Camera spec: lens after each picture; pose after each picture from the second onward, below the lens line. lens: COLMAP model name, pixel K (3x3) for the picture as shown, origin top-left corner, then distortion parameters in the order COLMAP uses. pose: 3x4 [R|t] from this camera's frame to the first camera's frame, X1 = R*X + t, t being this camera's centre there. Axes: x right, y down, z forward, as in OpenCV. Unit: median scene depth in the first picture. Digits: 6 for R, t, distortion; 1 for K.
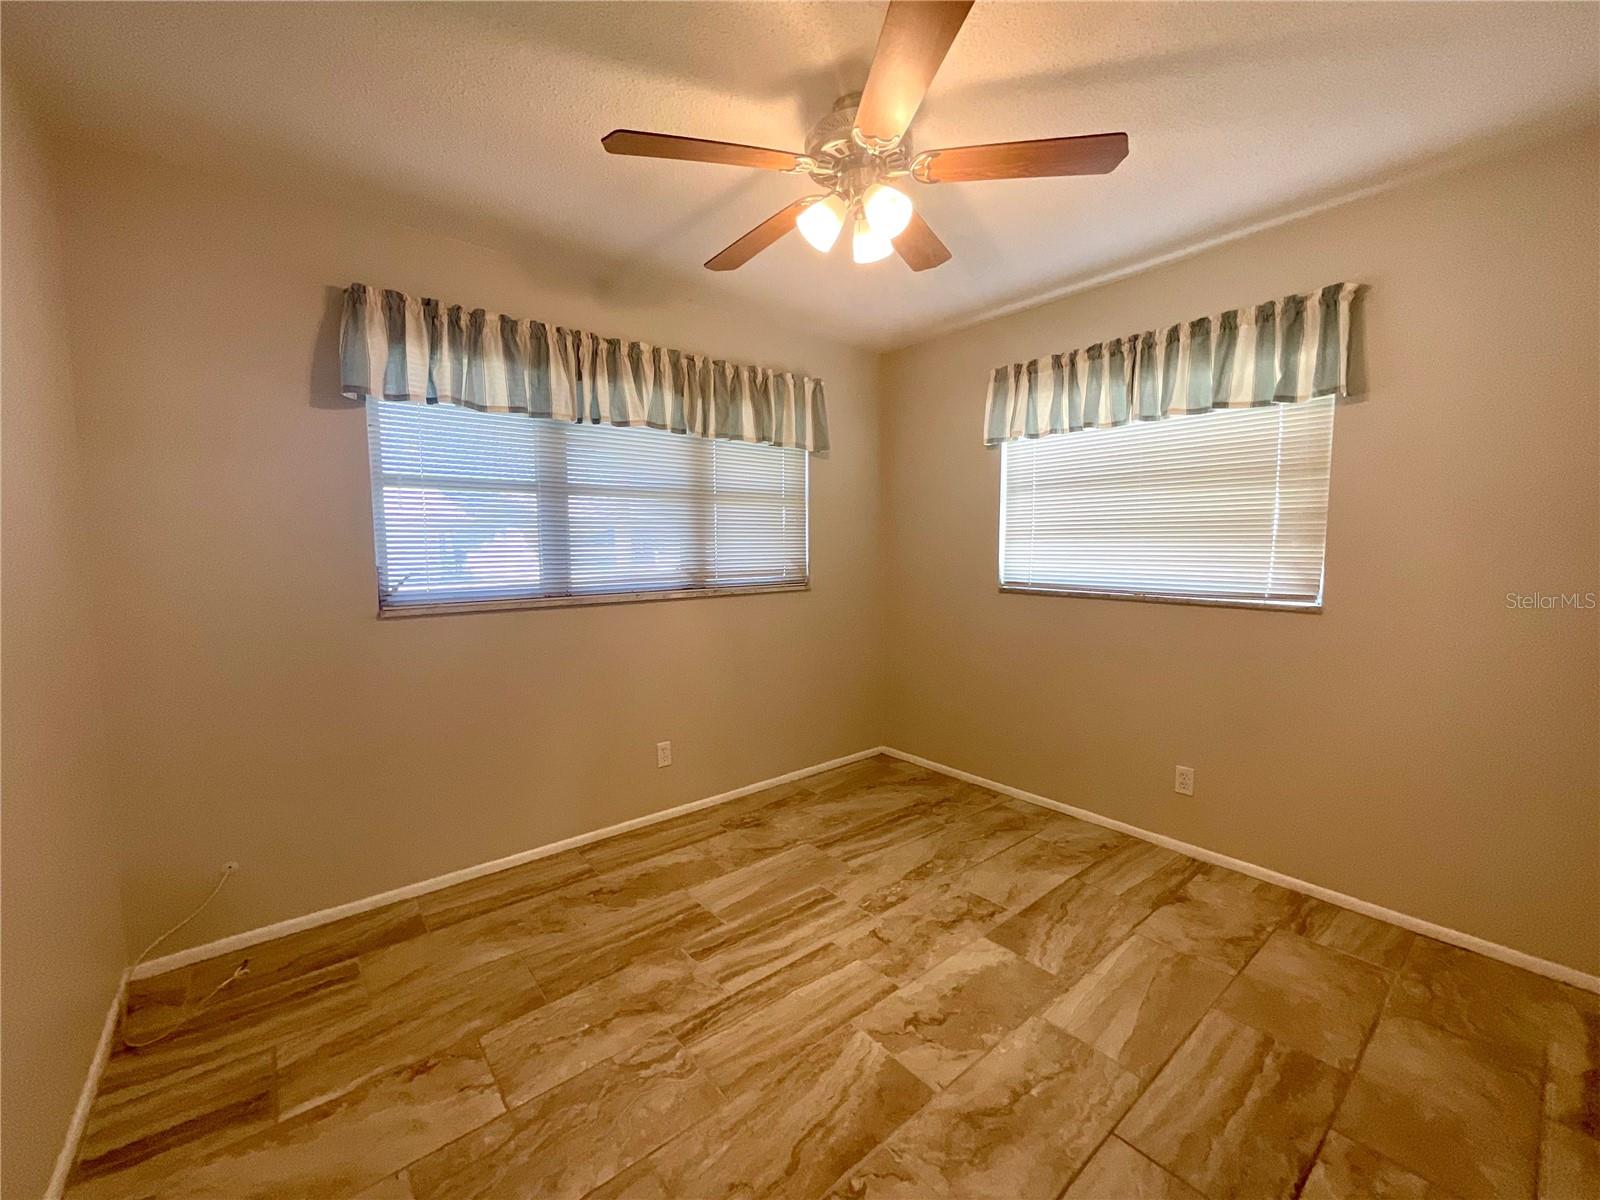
lens RADIAL K [[678.0, 0, 819.1], [0, 678.0, 597.8], [0, 0, 1]] dist [-0.015712, 0.010708]
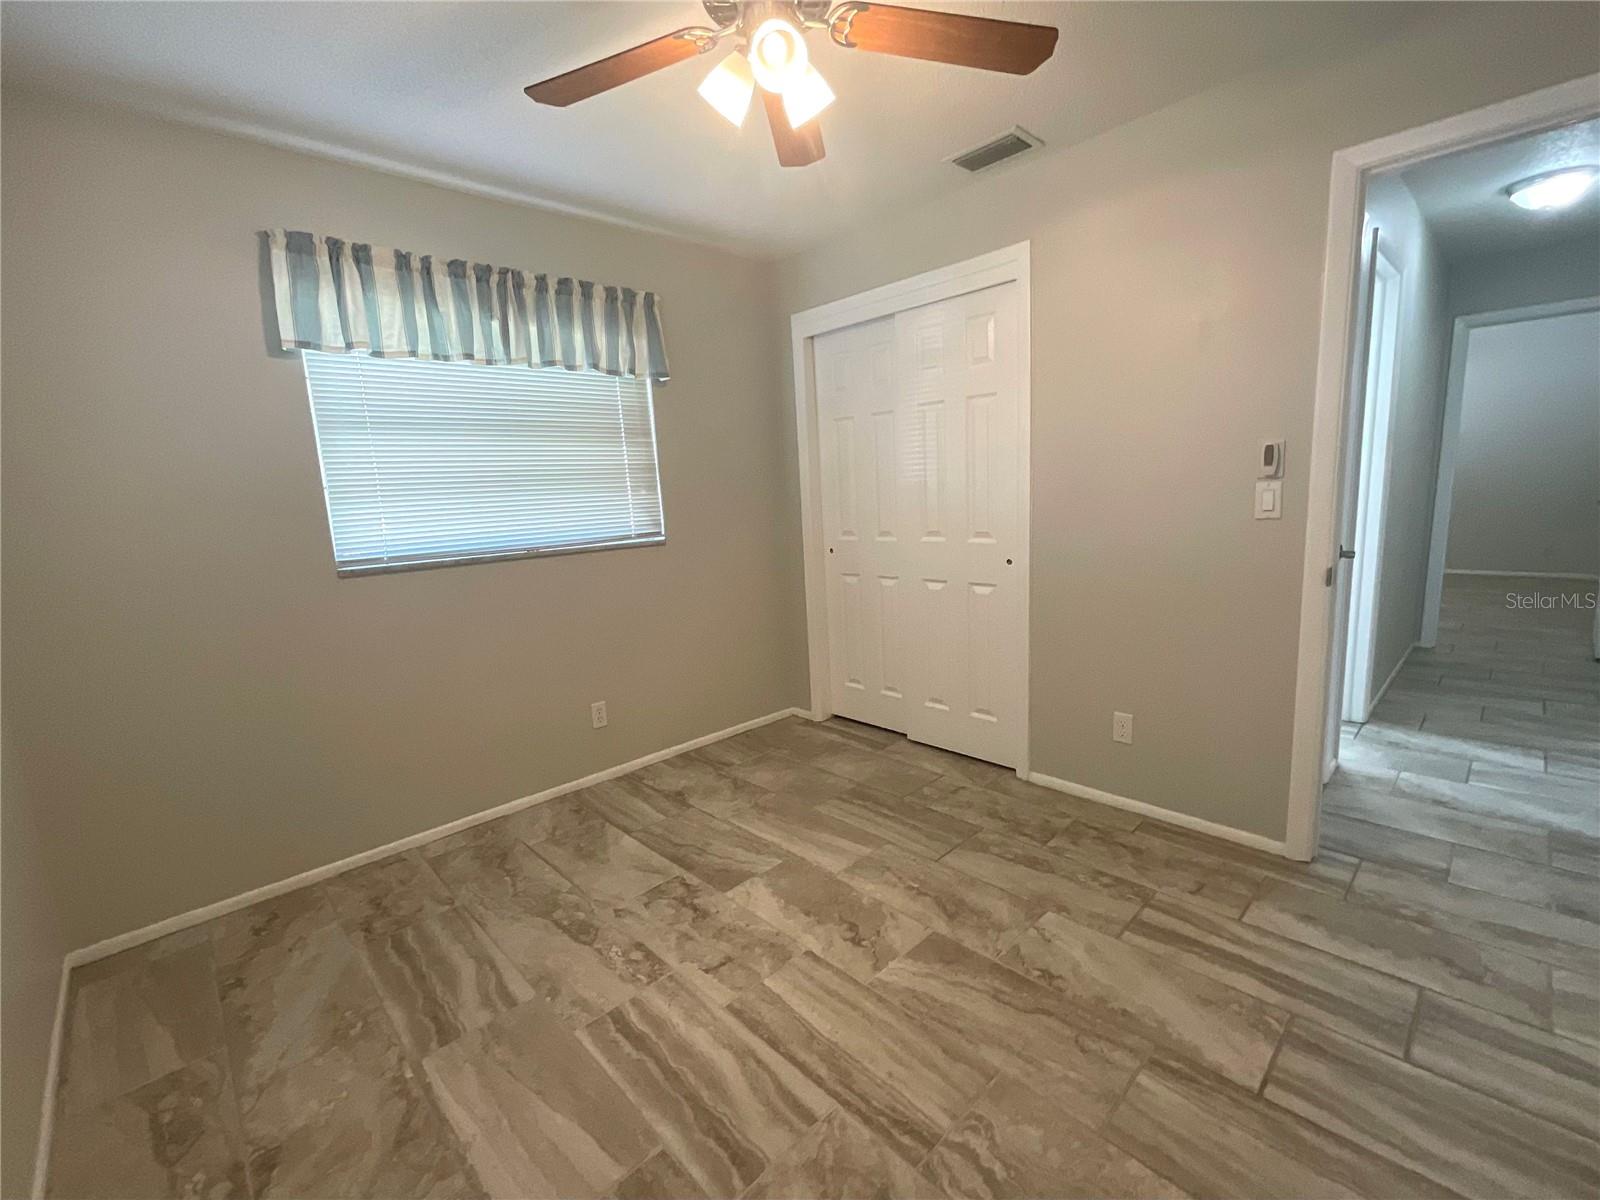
lens RADIAL K [[678.0, 0, 819.1], [0, 678.0, 597.8], [0, 0, 1]] dist [-0.015712, 0.010708]
pose [[-0.075640, -0.153074, 0.985316, -0.683784], [0.129749, 0.978234, 0.161935, -0.057101], [-0.988658, 0.140093, -0.054132, 0.884353]]
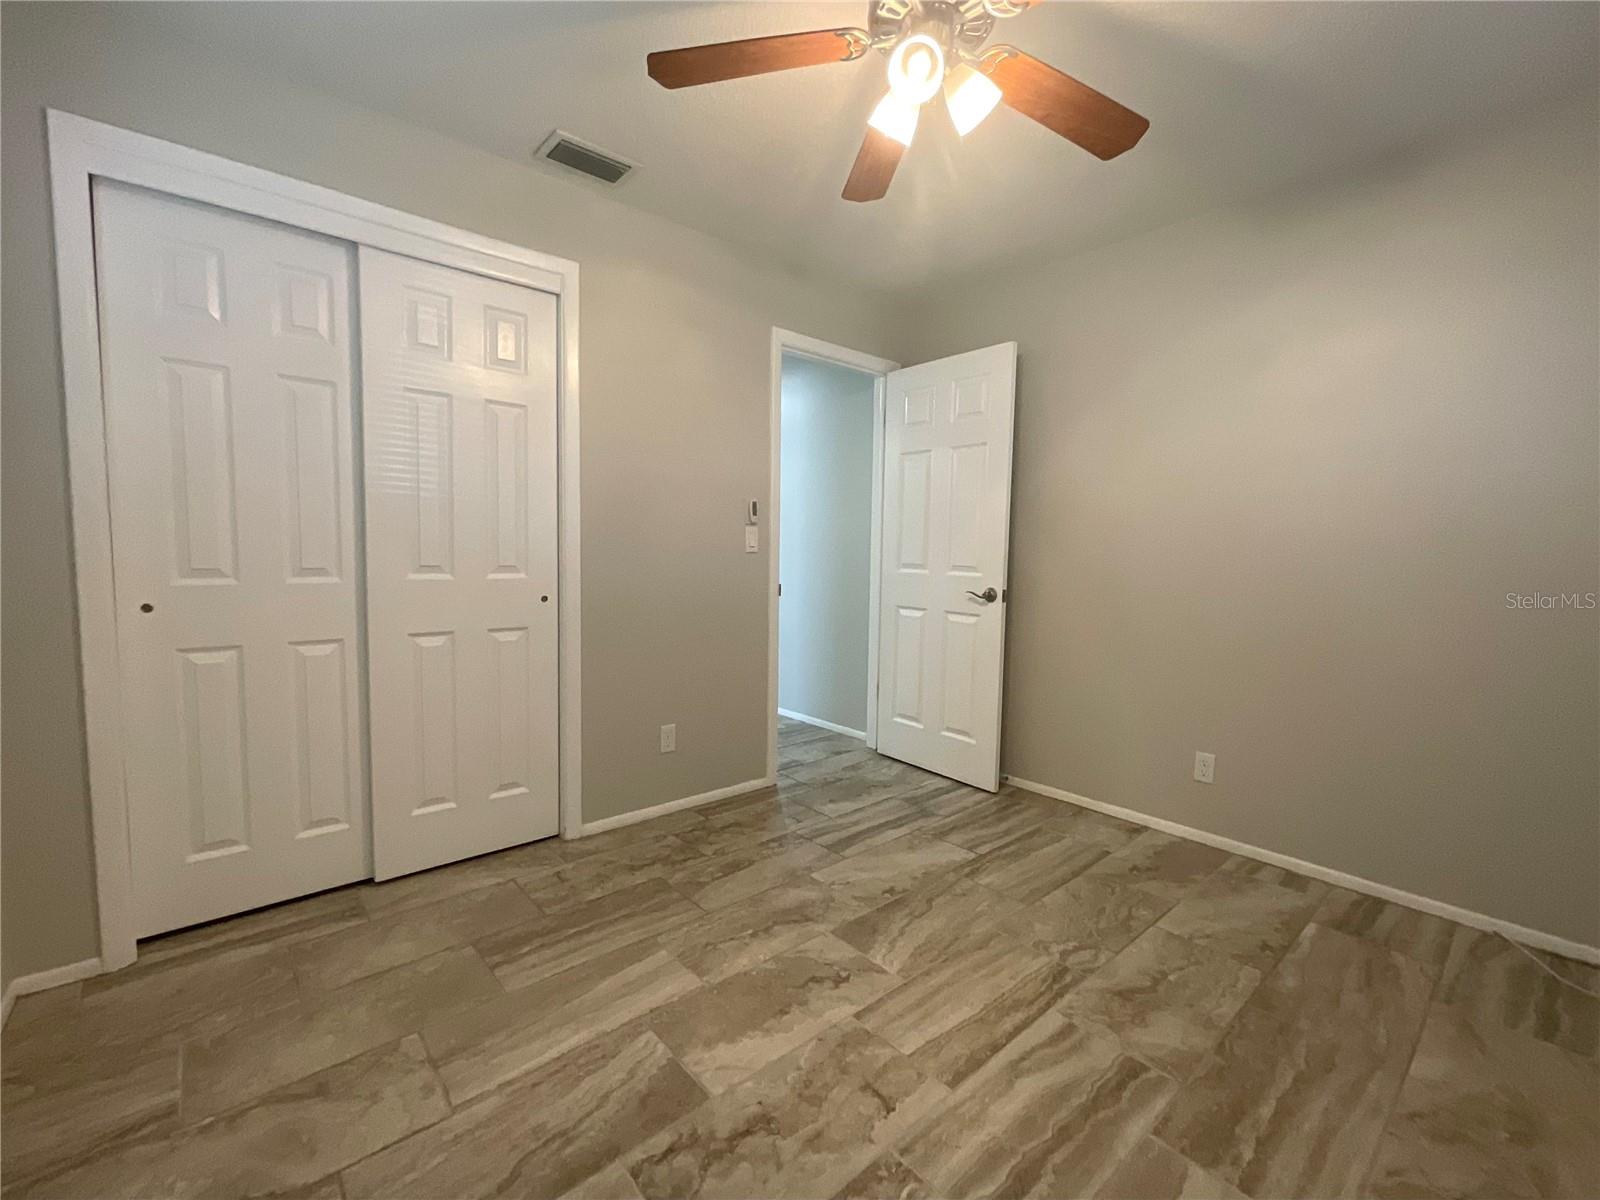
lens RADIAL K [[659.3, 0, 800.0], [0, 659.3, 600.0], [0, 0, 1]] dist [0.003901, 0.000485]
pose [[-0.999825, -0.015885, 0.009901, 0.167950], [-0.014091, 0.986941, 0.160466, -0.052107], [-0.012320, 0.160298, -0.986992, 1.574747]]
